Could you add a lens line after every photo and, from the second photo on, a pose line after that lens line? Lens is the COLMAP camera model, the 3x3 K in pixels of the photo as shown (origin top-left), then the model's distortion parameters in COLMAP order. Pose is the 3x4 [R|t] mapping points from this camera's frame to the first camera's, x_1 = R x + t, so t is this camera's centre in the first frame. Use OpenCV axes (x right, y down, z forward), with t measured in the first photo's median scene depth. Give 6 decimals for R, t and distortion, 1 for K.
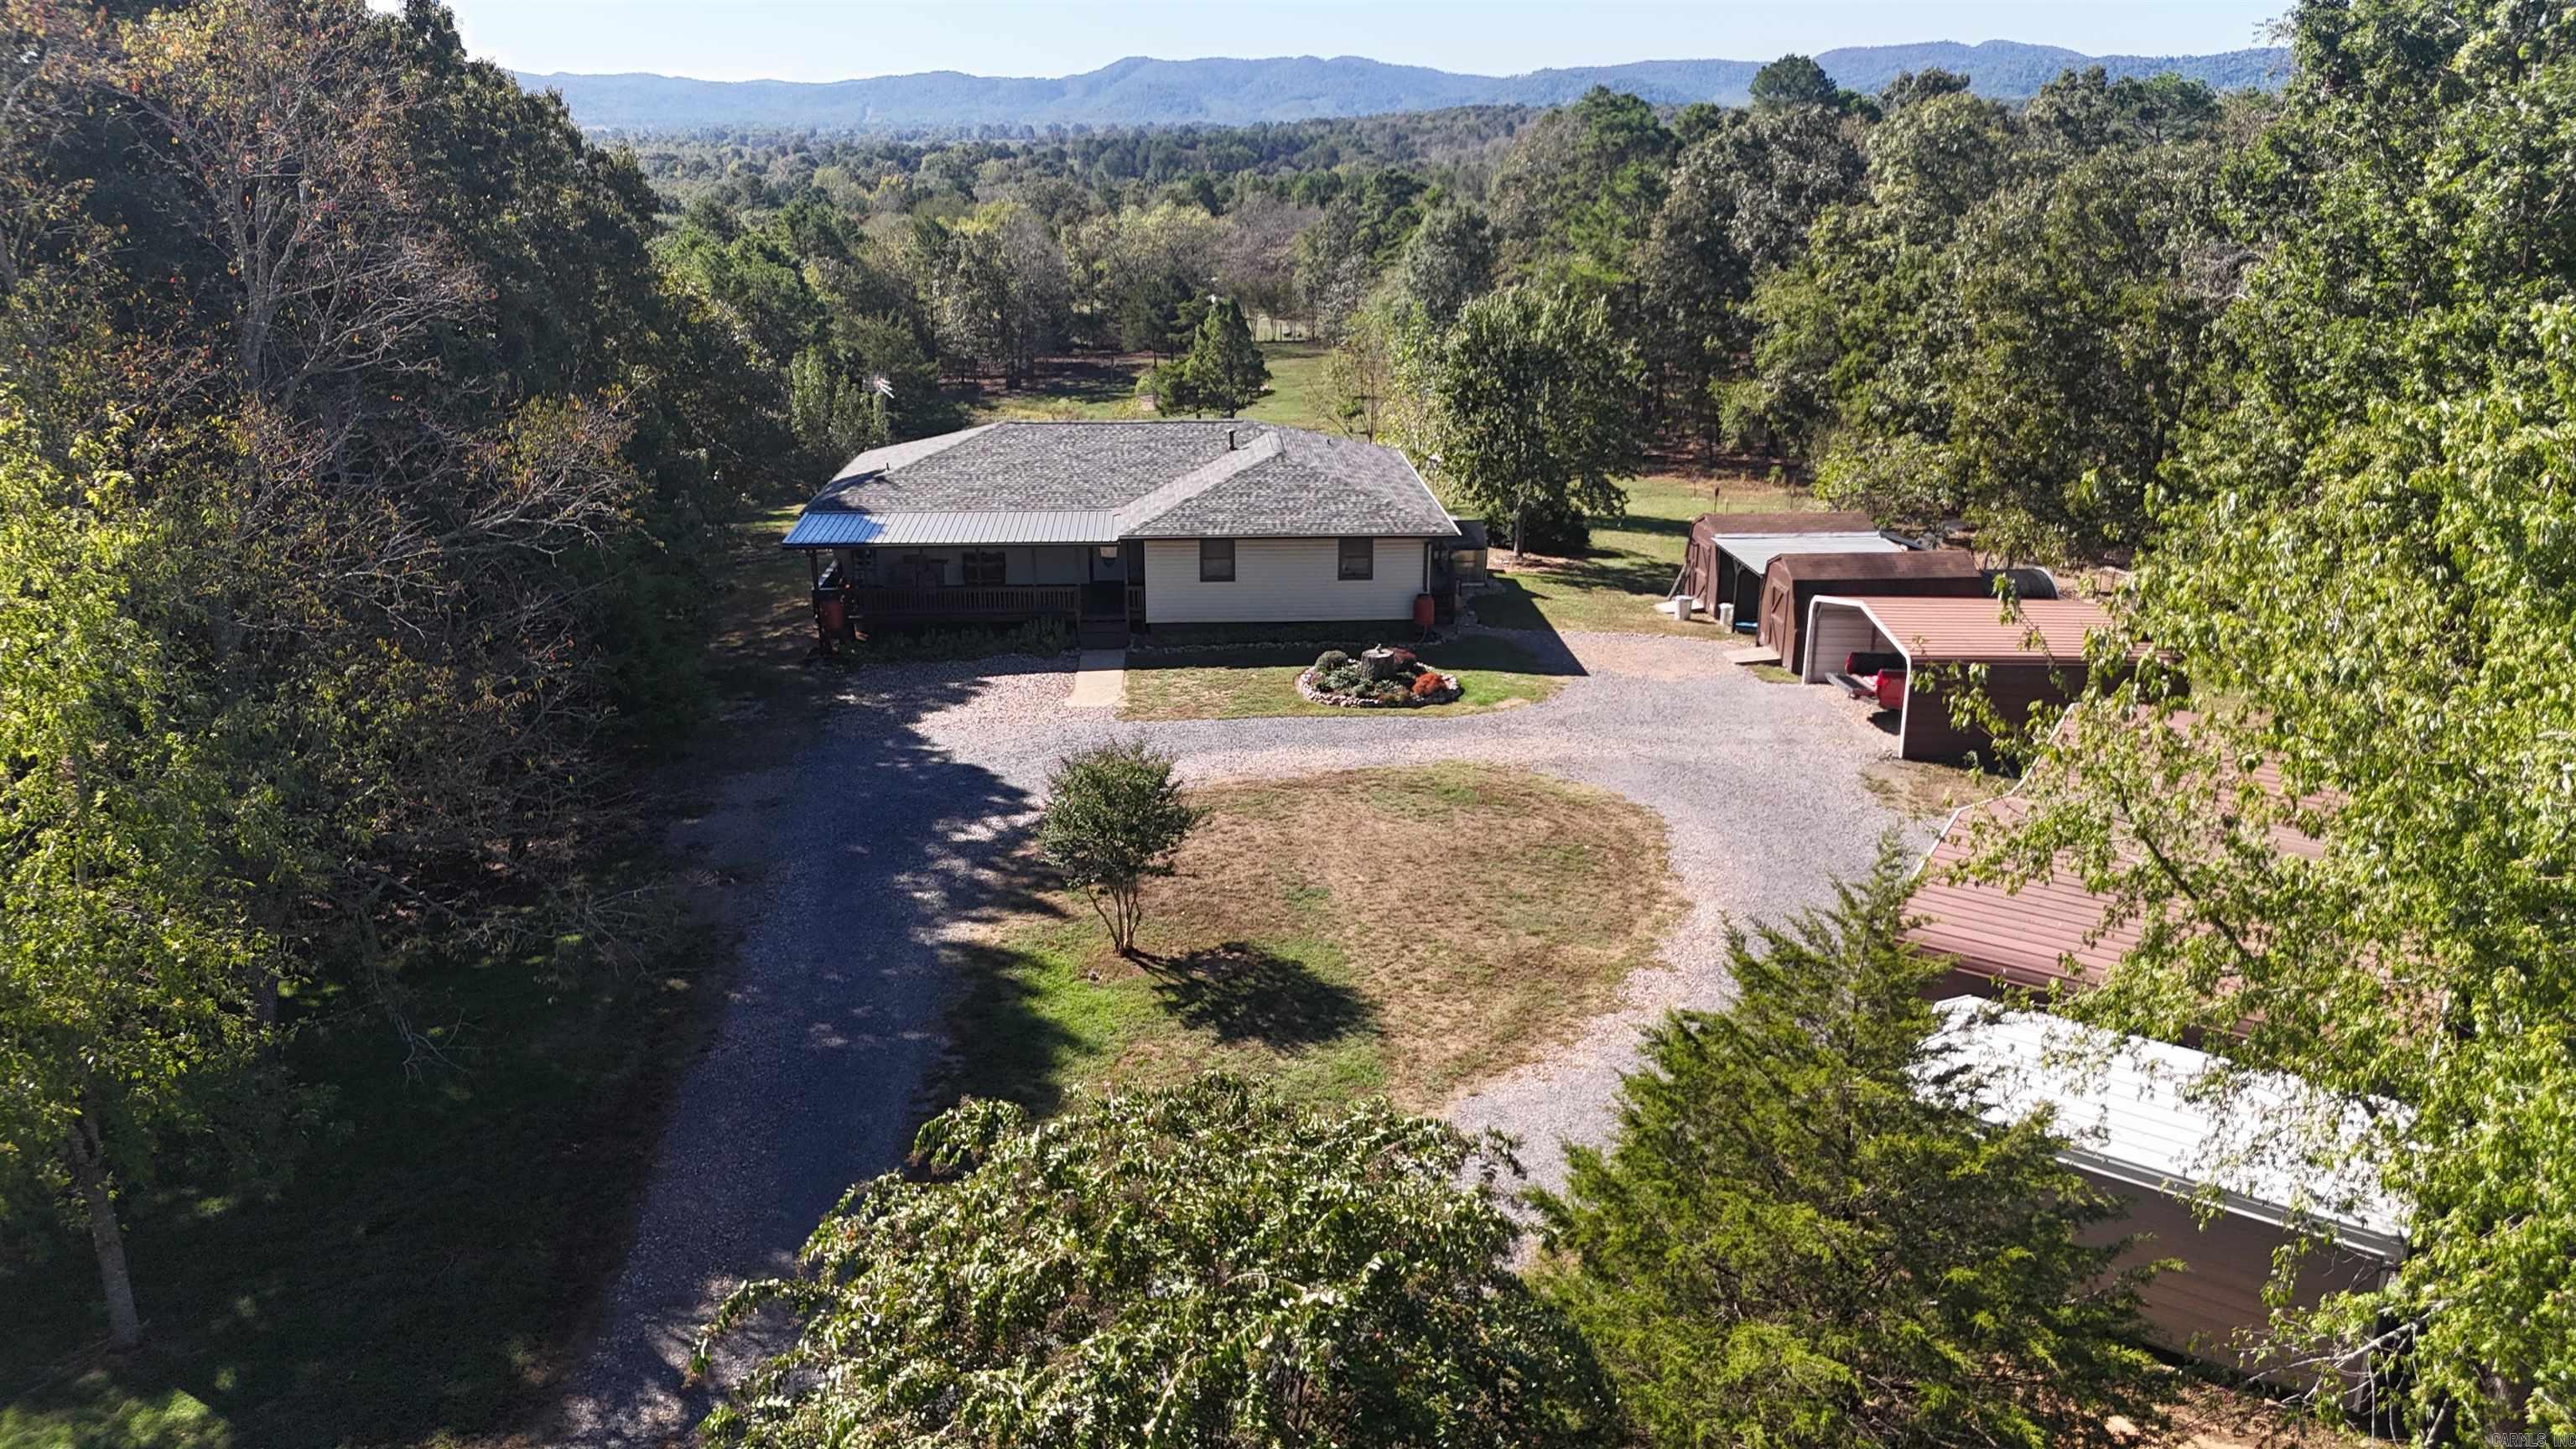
lens RADIAL K [[1777.7, 0, 1290.9], [0, 1777.7, 726.0], [0, 0, 1]] dist [0.001993, 0.000062]
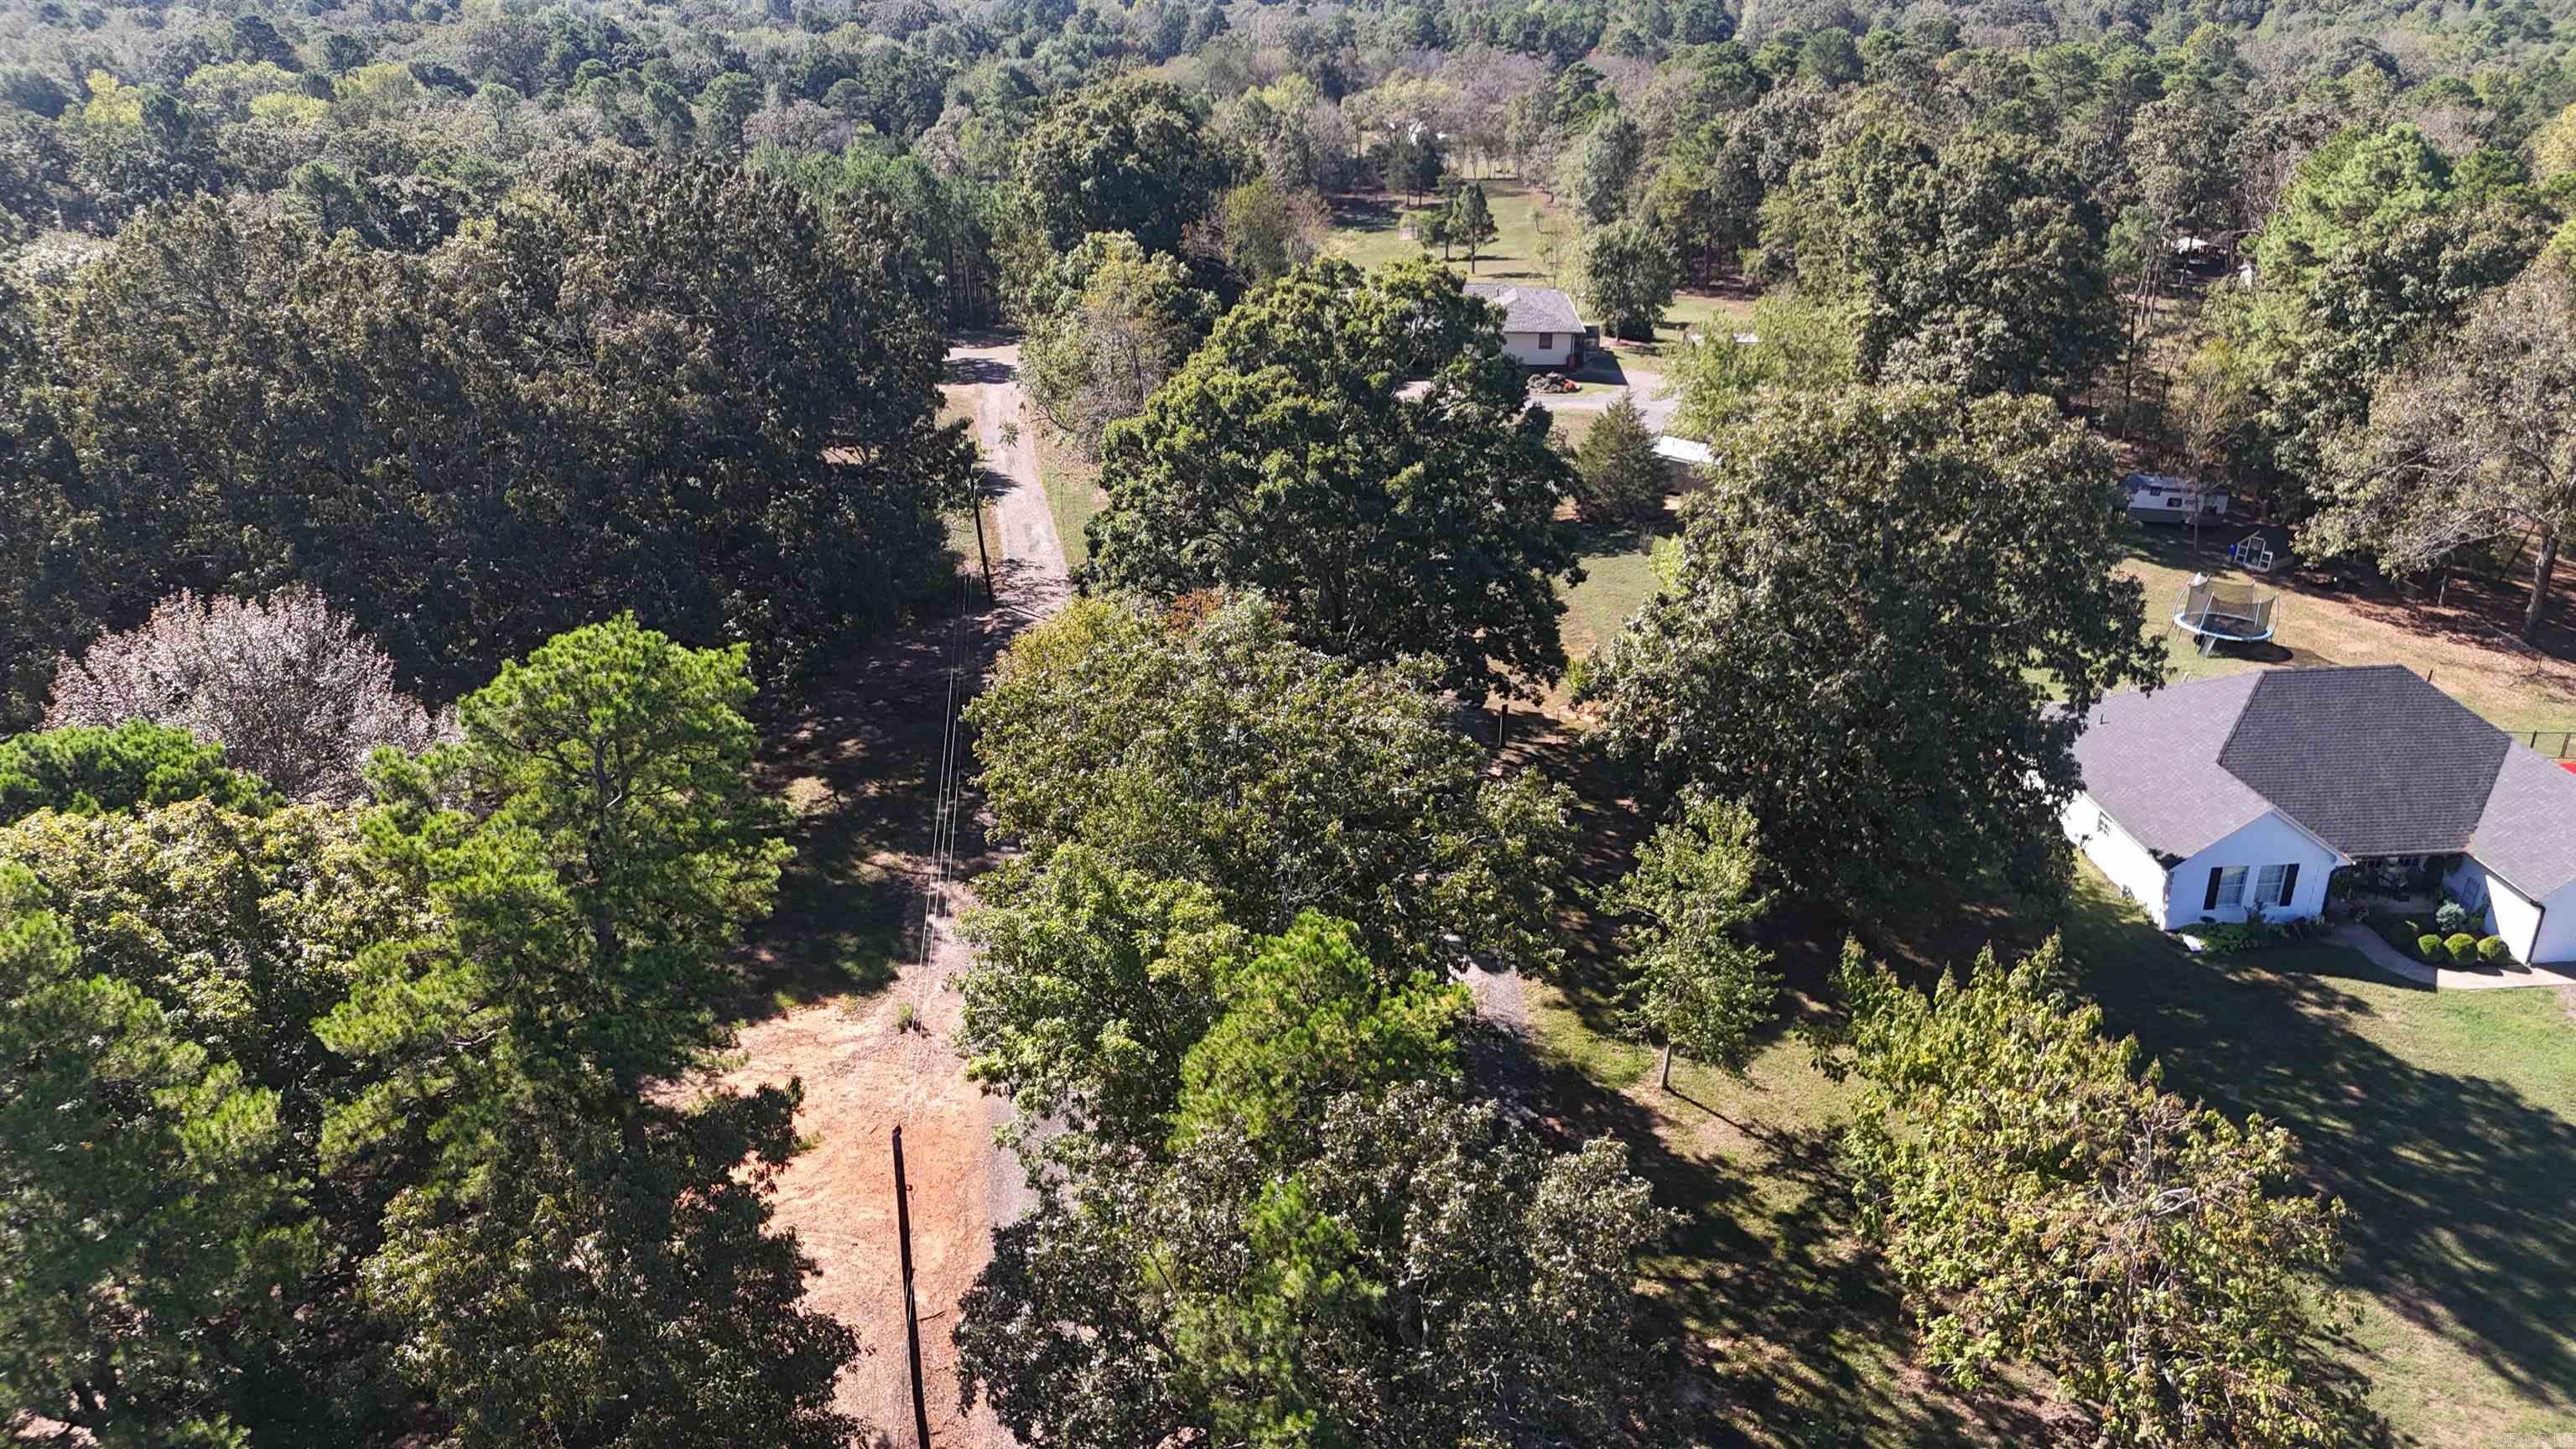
lens RADIAL K [[1777.7, 0, 1280.6], [0, 1777.7, 722.1], [0, 0, 1]] dist [0.001993, 0.000062]
pose [[0.994228, 0.039234, -0.099853, -0.051107], [-0.027276, 0.992589, 0.118421, 0.123721], [0.103759, -0.115014, 0.987930, -1.276038]]
